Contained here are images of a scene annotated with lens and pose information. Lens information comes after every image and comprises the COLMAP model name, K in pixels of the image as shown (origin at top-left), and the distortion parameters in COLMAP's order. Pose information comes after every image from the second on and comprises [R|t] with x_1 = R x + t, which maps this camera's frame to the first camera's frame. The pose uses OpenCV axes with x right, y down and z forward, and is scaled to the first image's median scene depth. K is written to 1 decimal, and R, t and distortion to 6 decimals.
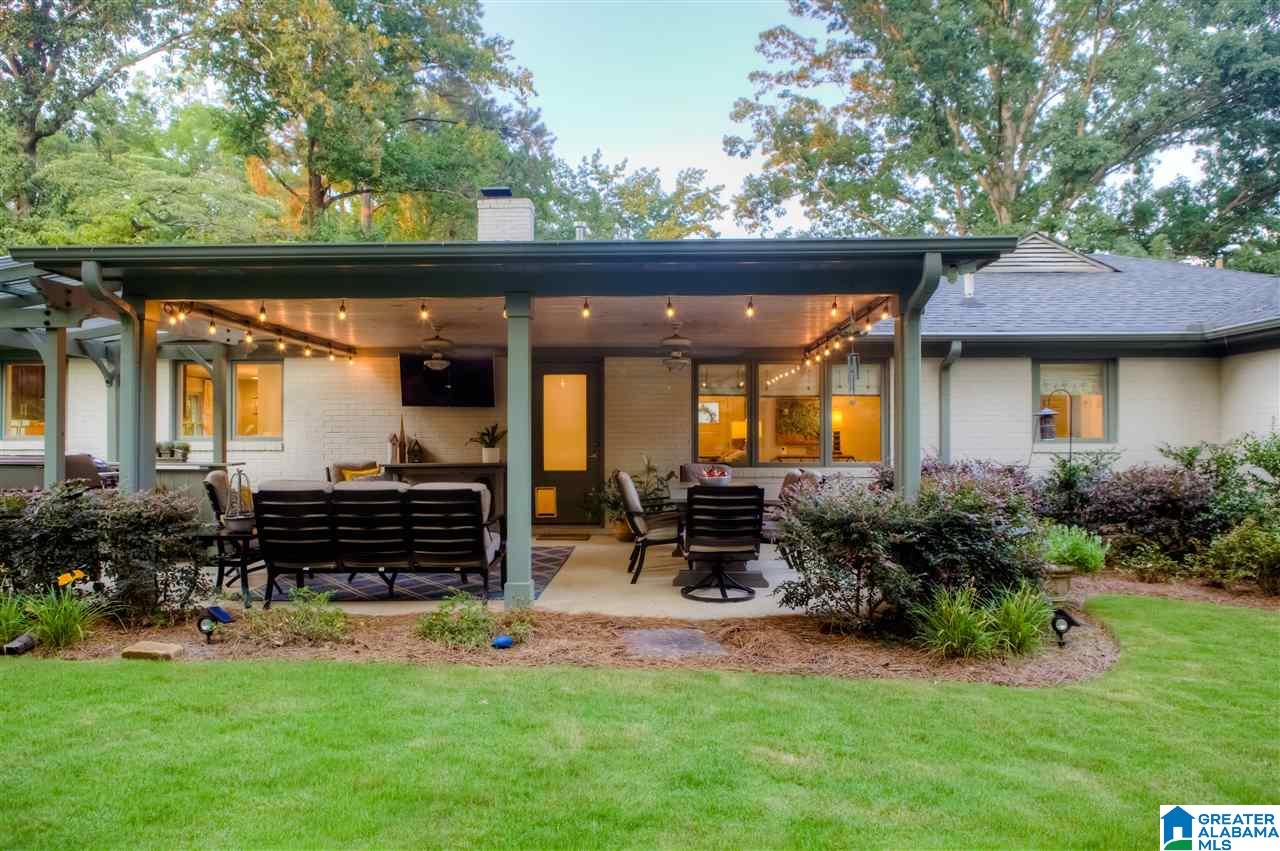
lens RADIAL K [[855.1, 0, 640.0], [0, 855.1, 425.5], [0, 0, 1]] dist [0.030646, -0.041960]
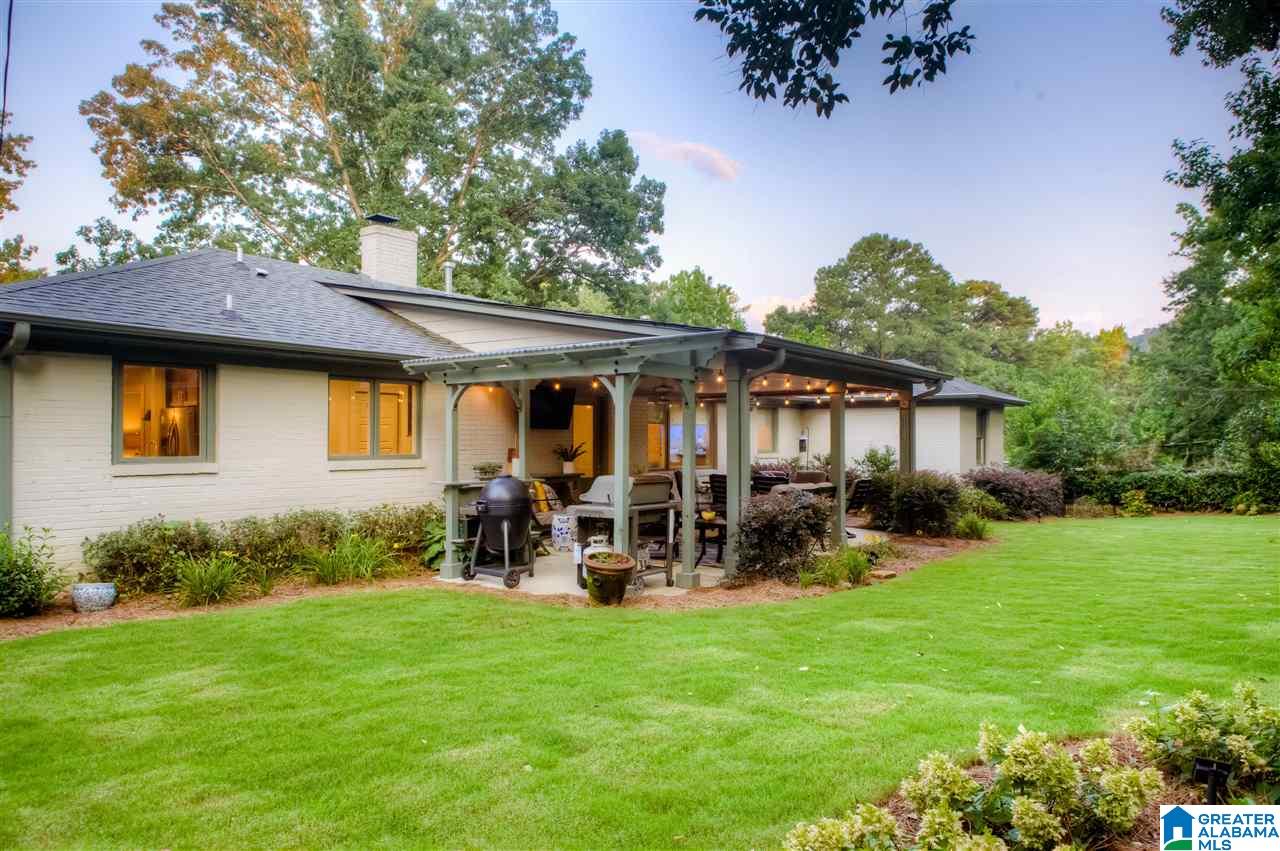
lens RADIAL K [[851.3, 0, 640.0], [0, 851.3, 425.5], [0, 0, 1]] dist [0.028863, -0.040908]
pose [[0.583756, 0.022657, 0.811613, -0.687347], [-0.022326, 0.999681, -0.011849, -0.010719], [-0.811622, -0.011203, 0.584075, 0.104037]]
